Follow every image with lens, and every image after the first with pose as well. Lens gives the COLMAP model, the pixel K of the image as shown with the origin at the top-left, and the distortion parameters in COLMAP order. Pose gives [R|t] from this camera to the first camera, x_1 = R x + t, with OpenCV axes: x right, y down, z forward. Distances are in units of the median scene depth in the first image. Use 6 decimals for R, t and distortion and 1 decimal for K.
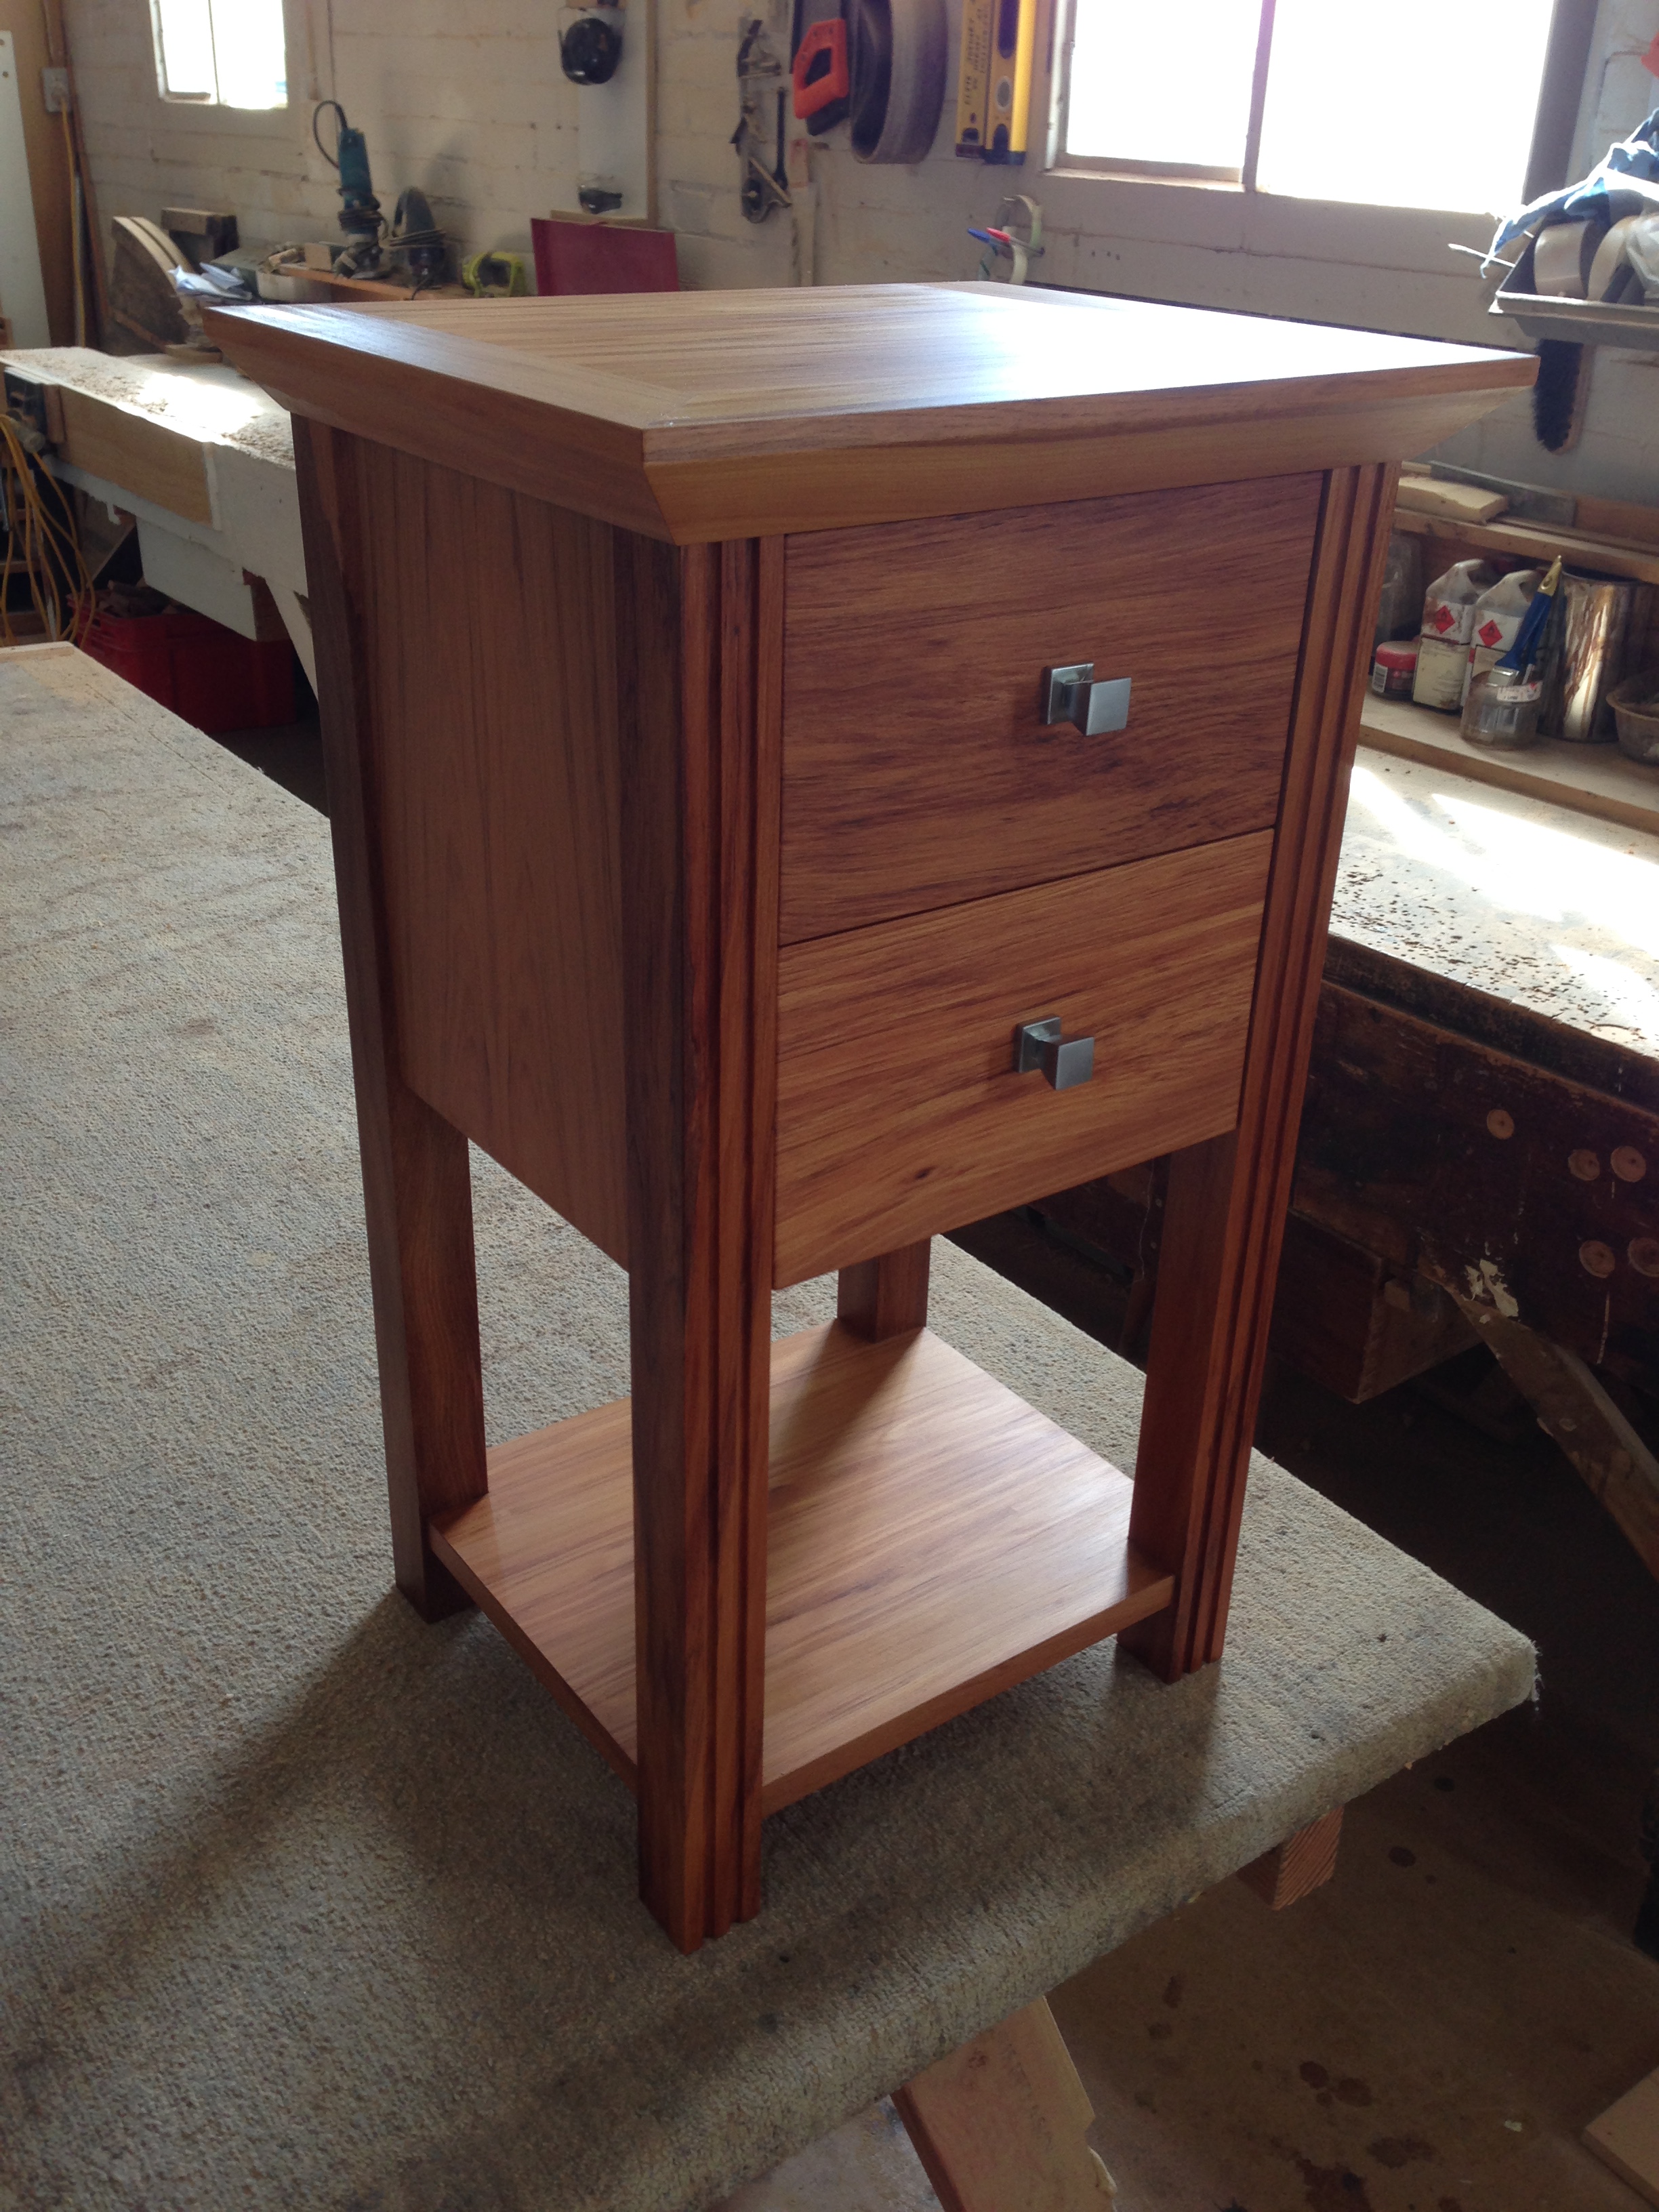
lens RADIAL K [[2054.8, 0, 836.8], [0, 2054.8, 1117.0], [0, 0, 1]] dist [0.064638, -0.144895]
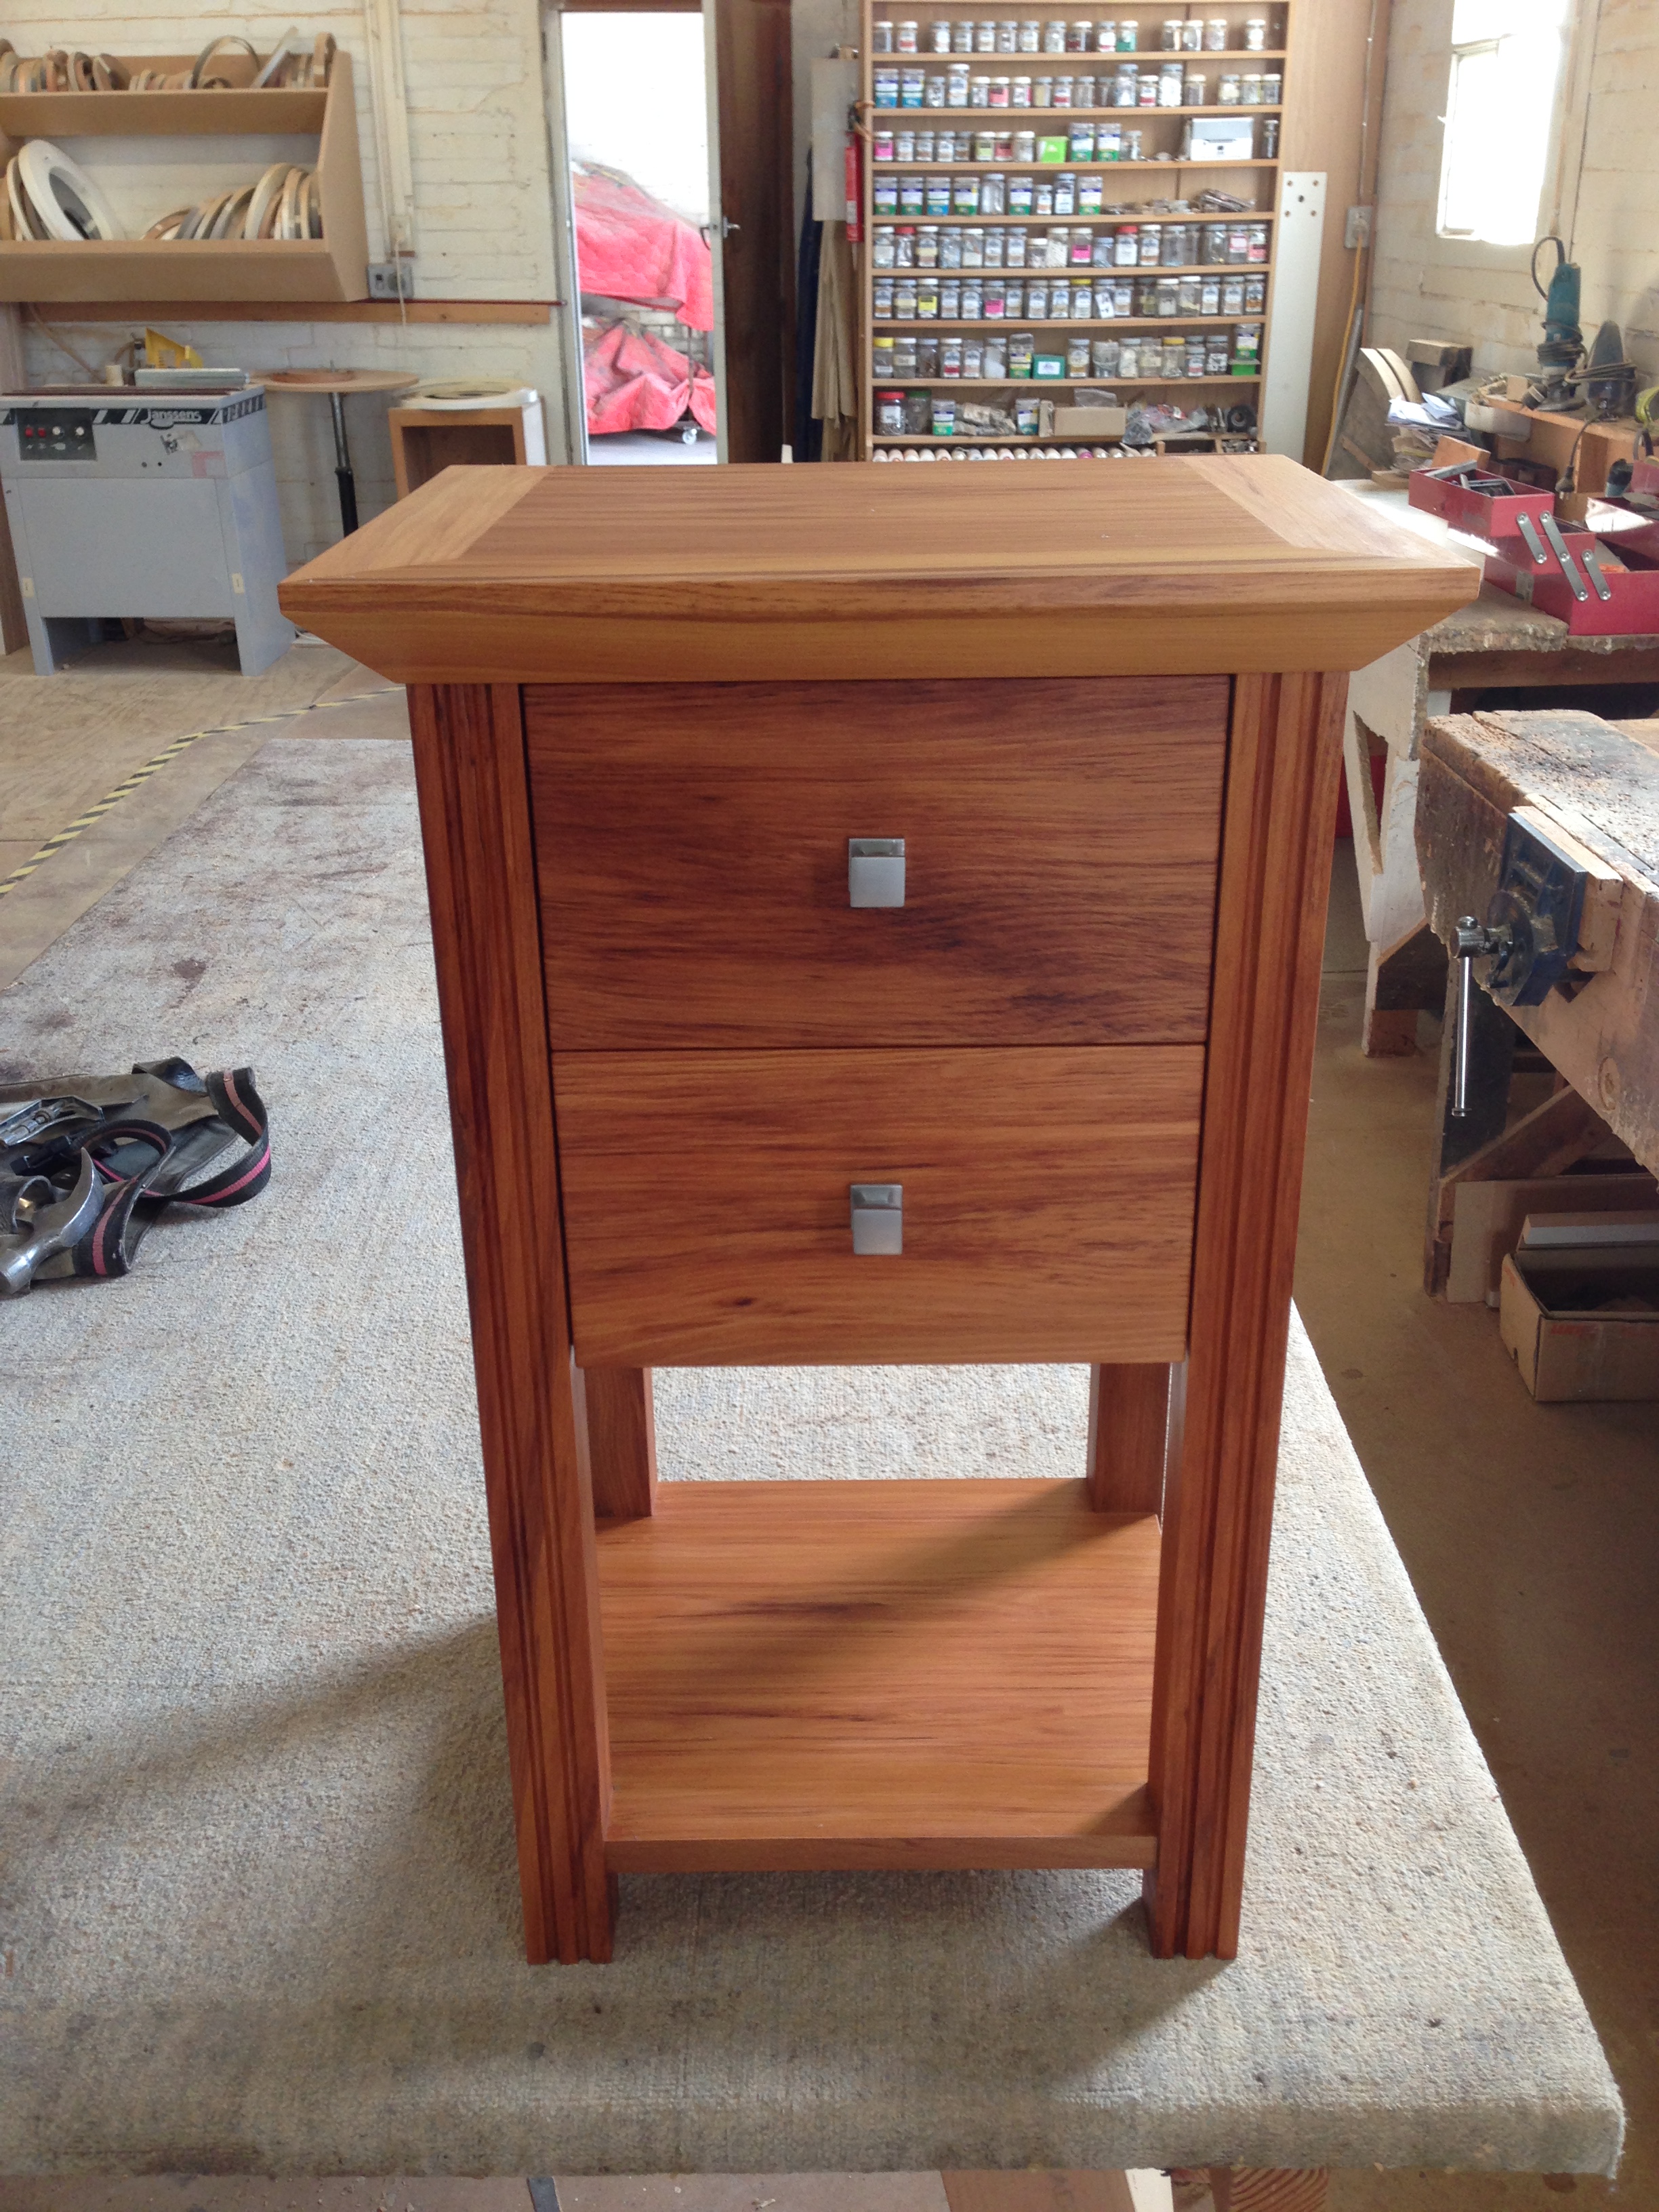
lens RADIAL K [[2054.8, 0, 807.8], [0, 2054.8, 1099.3], [0, 0, 1]] dist [0.064638, -0.144895]
pose [[0.798438, 0.201855, -0.567232, 0.591046], [-0.234521, 0.971983, 0.015777, -0.088603], [0.554524, 0.120431, 0.823407, 0.143113]]
